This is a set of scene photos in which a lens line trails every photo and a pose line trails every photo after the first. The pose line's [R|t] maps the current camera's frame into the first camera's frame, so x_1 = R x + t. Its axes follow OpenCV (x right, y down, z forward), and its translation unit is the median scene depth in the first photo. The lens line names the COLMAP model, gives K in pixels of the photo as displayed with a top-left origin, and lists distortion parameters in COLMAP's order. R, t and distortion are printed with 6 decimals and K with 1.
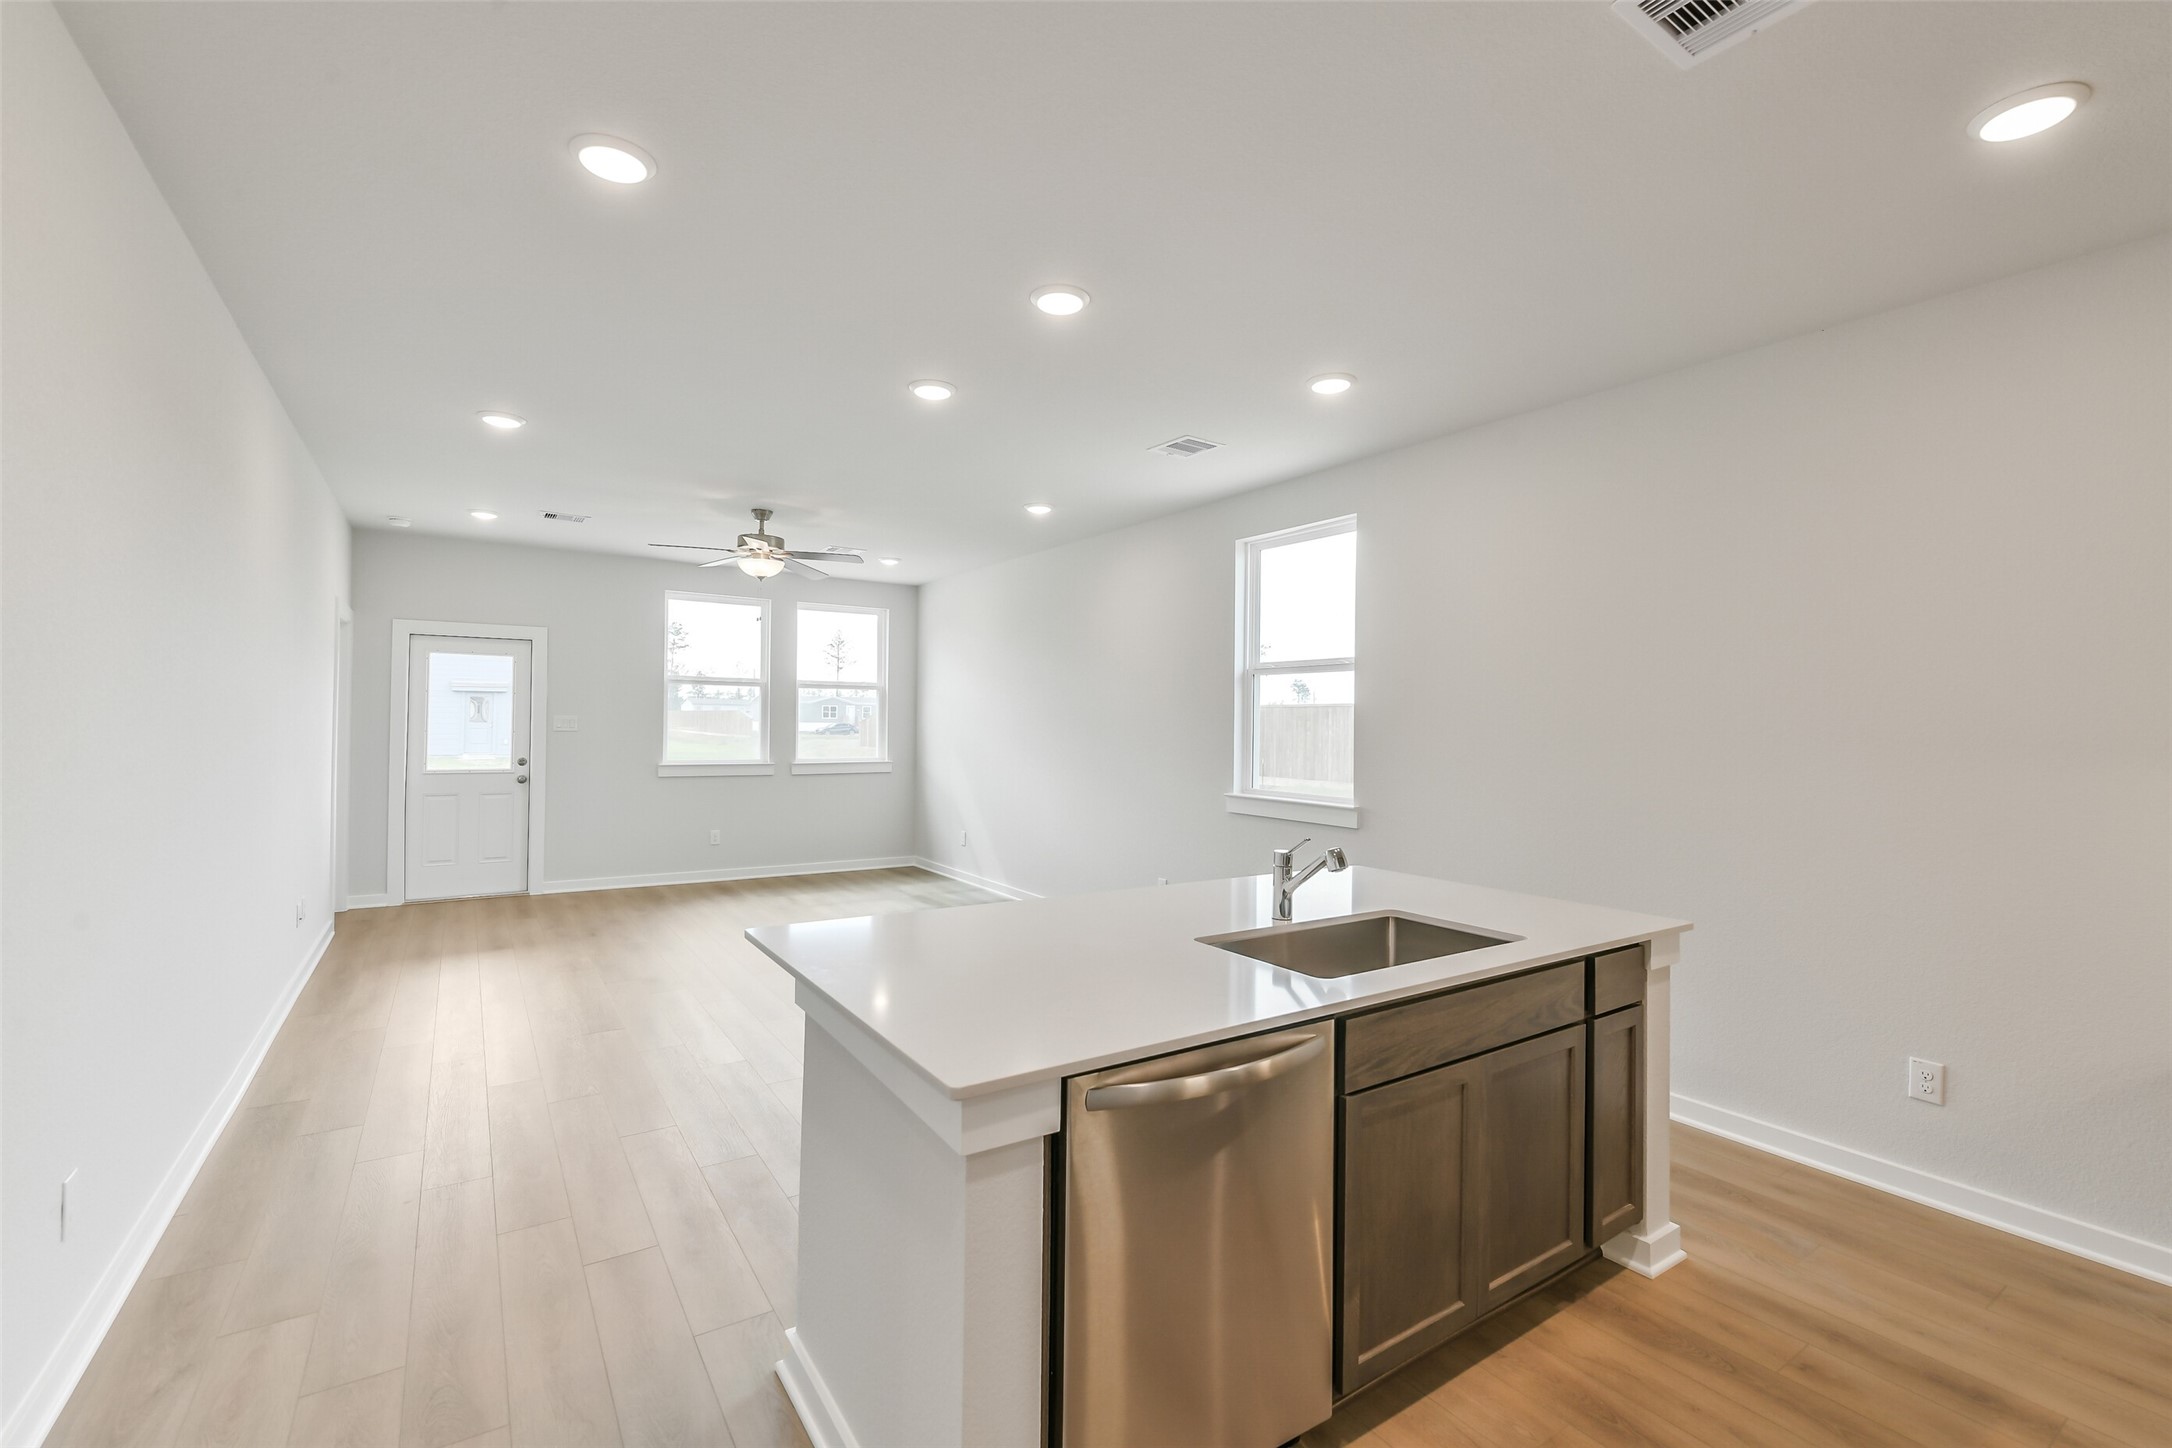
lens RADIAL K [[934.0, 0, 1090.0], [0, 934.0, 714.1], [0, 0, 1]] dist [0.000949, -0.001715]
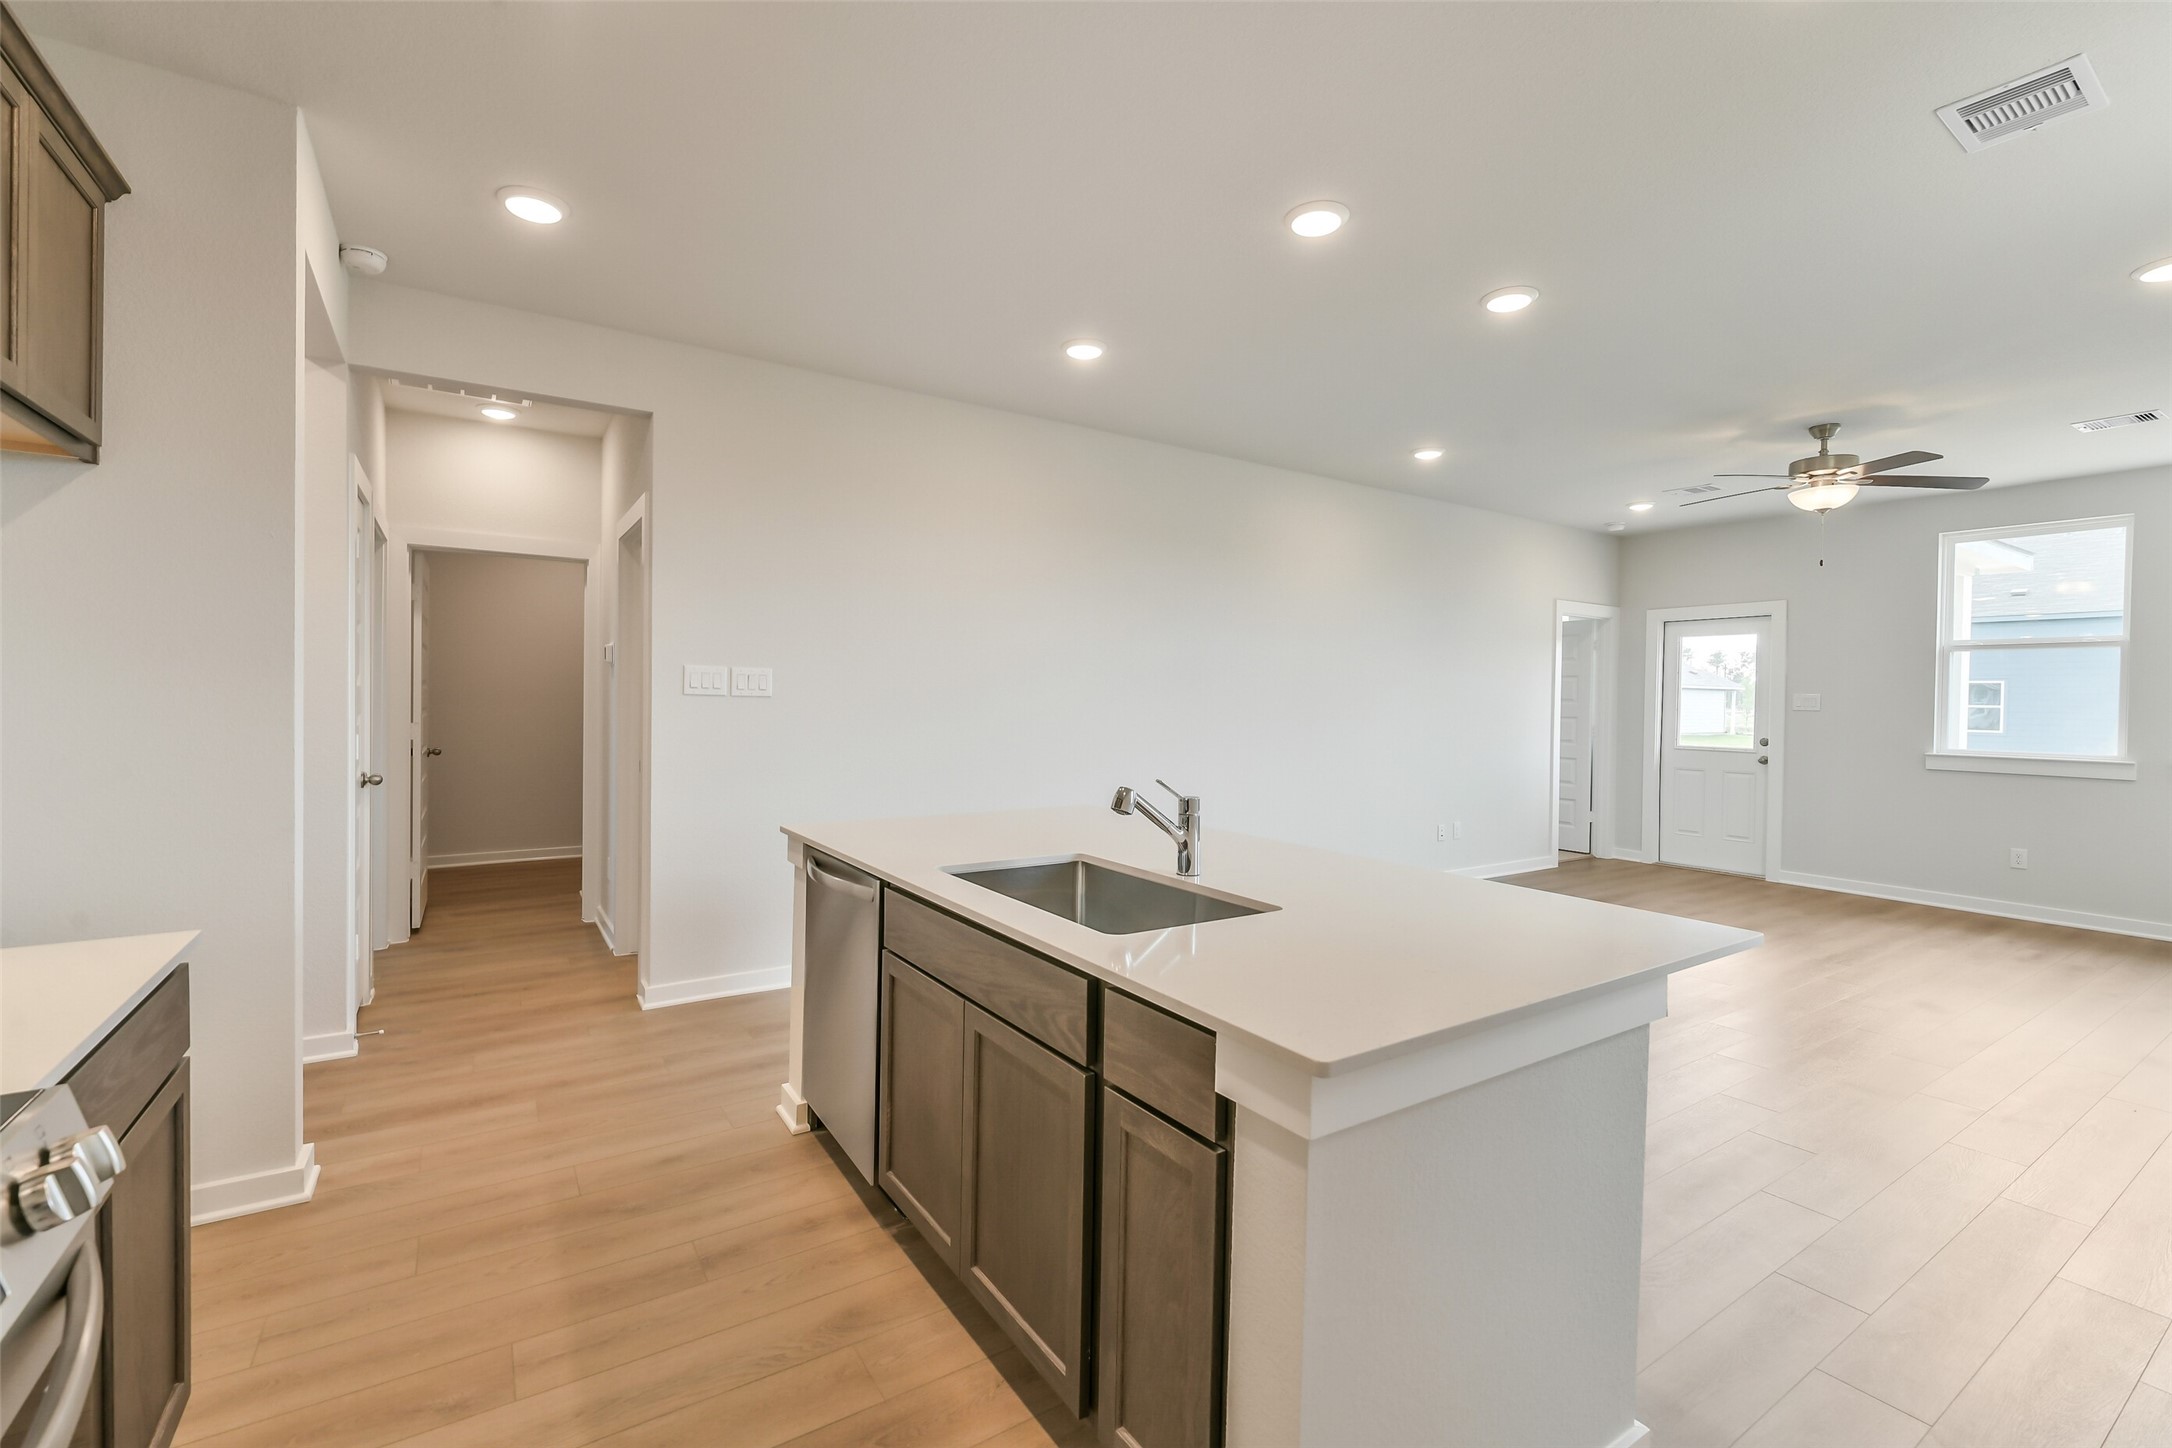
lens RADIAL K [[934.0, 0, 1086.4], [0, 934.0, 715.4], [0, 0, 1]] dist [0.000949, -0.001715]
pose [[-0.008592, 0.001688, -0.999962, 0.428799], [-0.002528, 0.999995, 0.001710, 0.027507], [0.999960, 0.002543, -0.008588, 0.362570]]
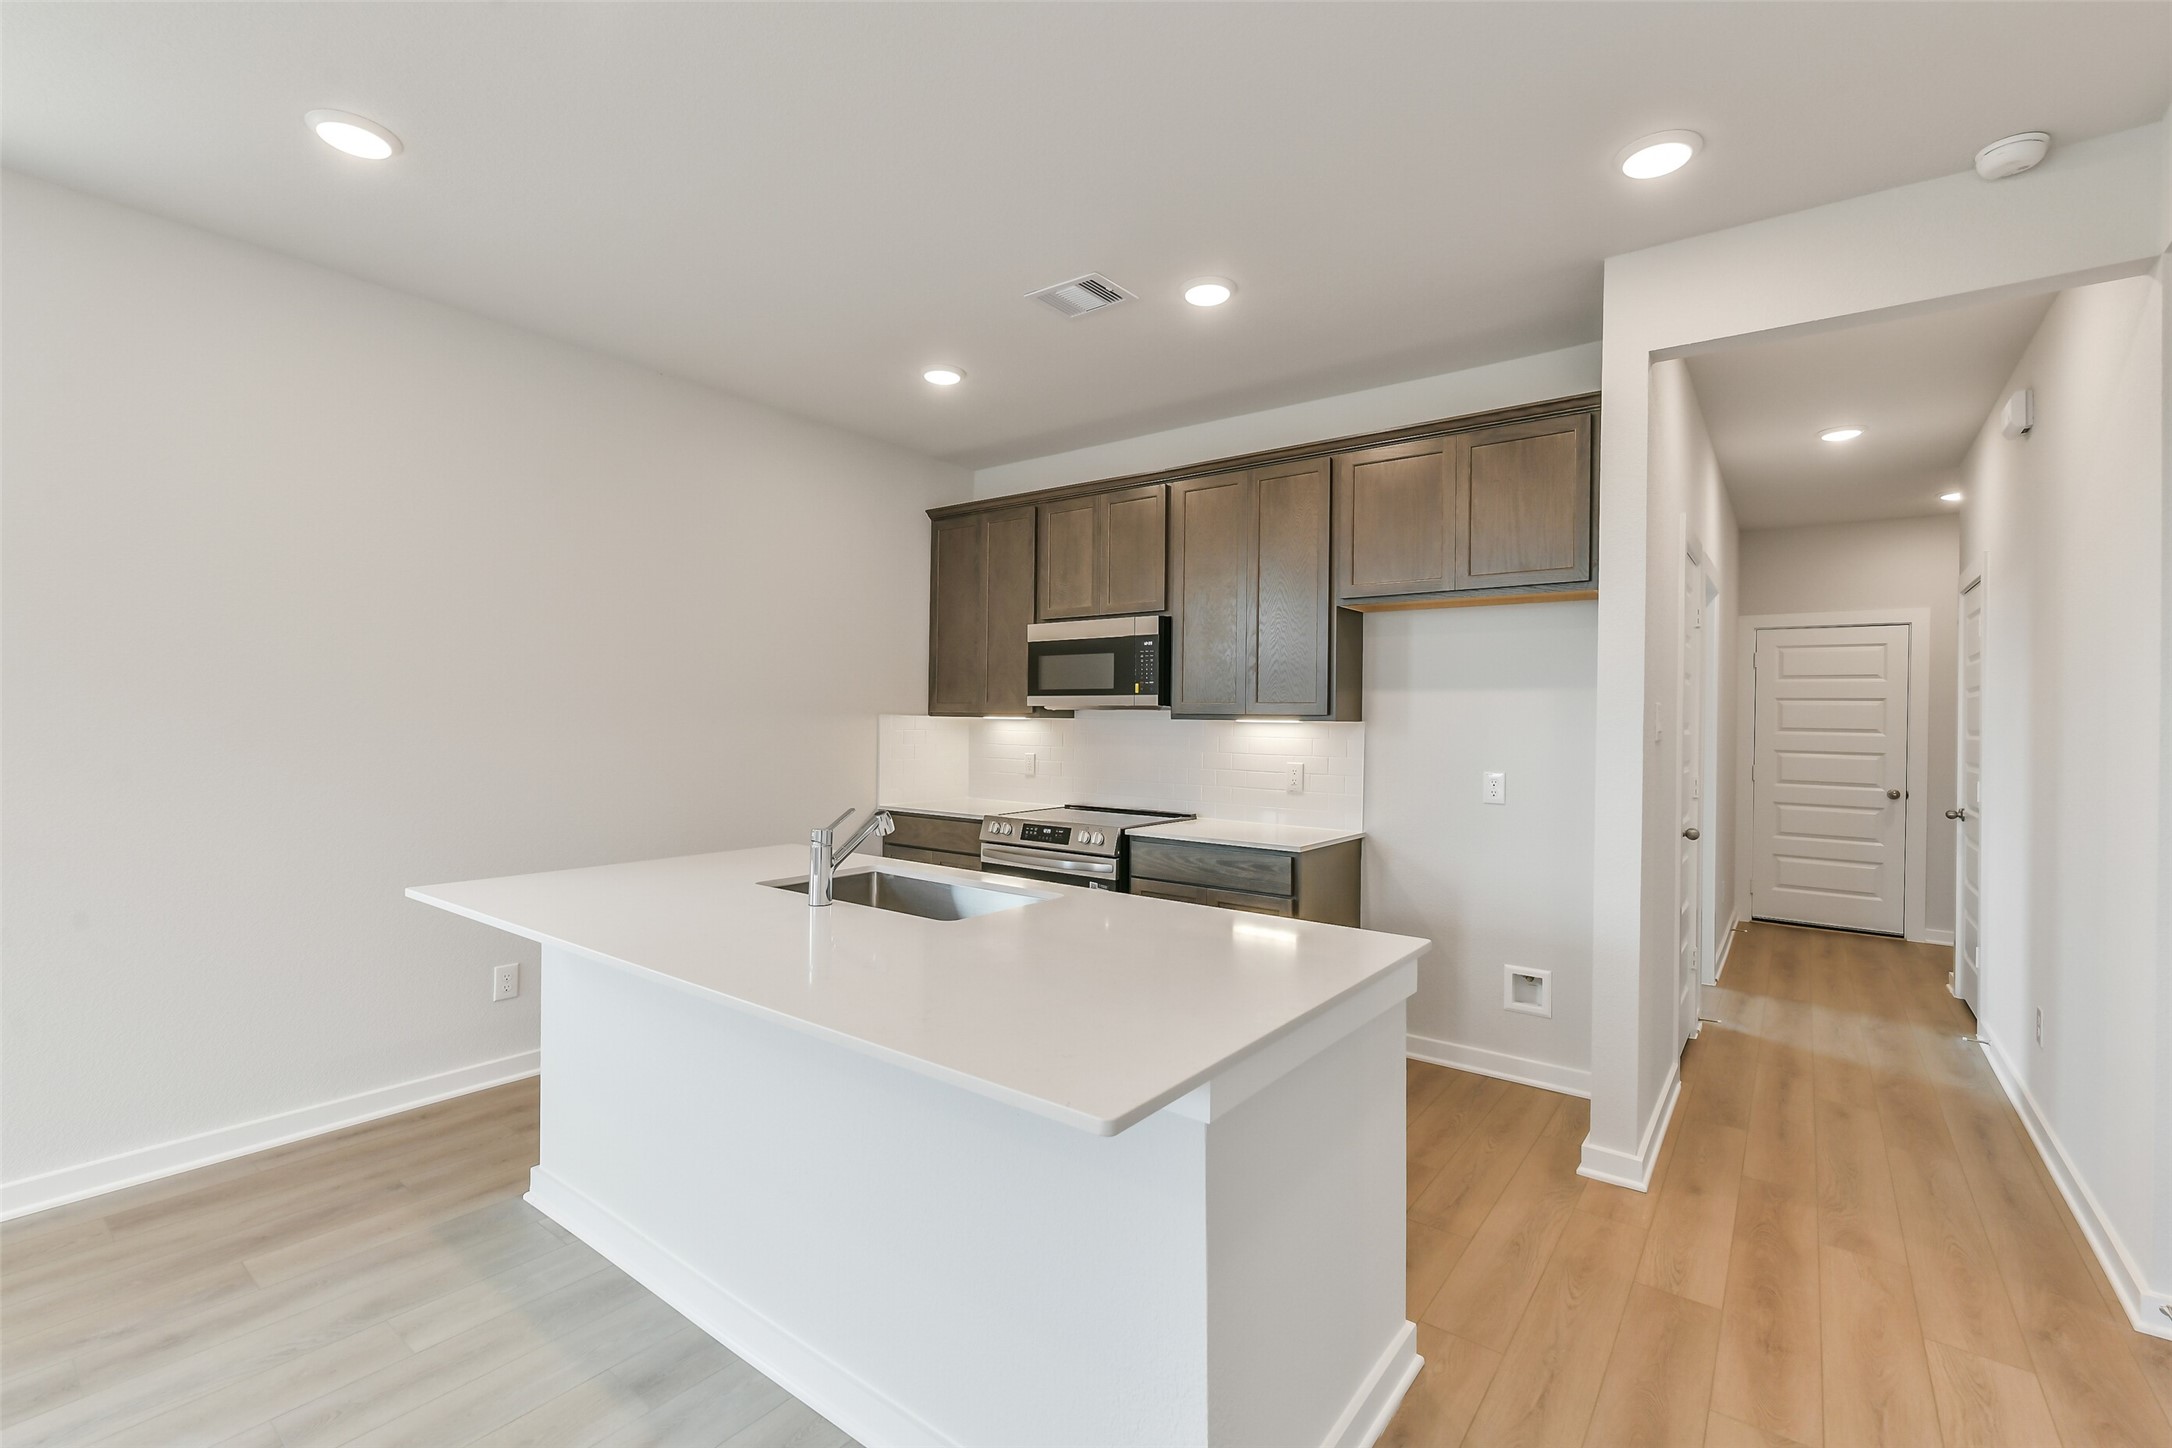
lens RADIAL K [[934.0, 0, 1085.7], [0, 934.0, 717.6], [0, 0, 1]] dist [0.000949, -0.001715]
pose [[-0.321171, -0.016921, 0.946870, -0.286211], [-0.028407, 0.999563, 0.008227, 0.010270], [-0.946595, -0.024256, -0.321511, 0.416705]]
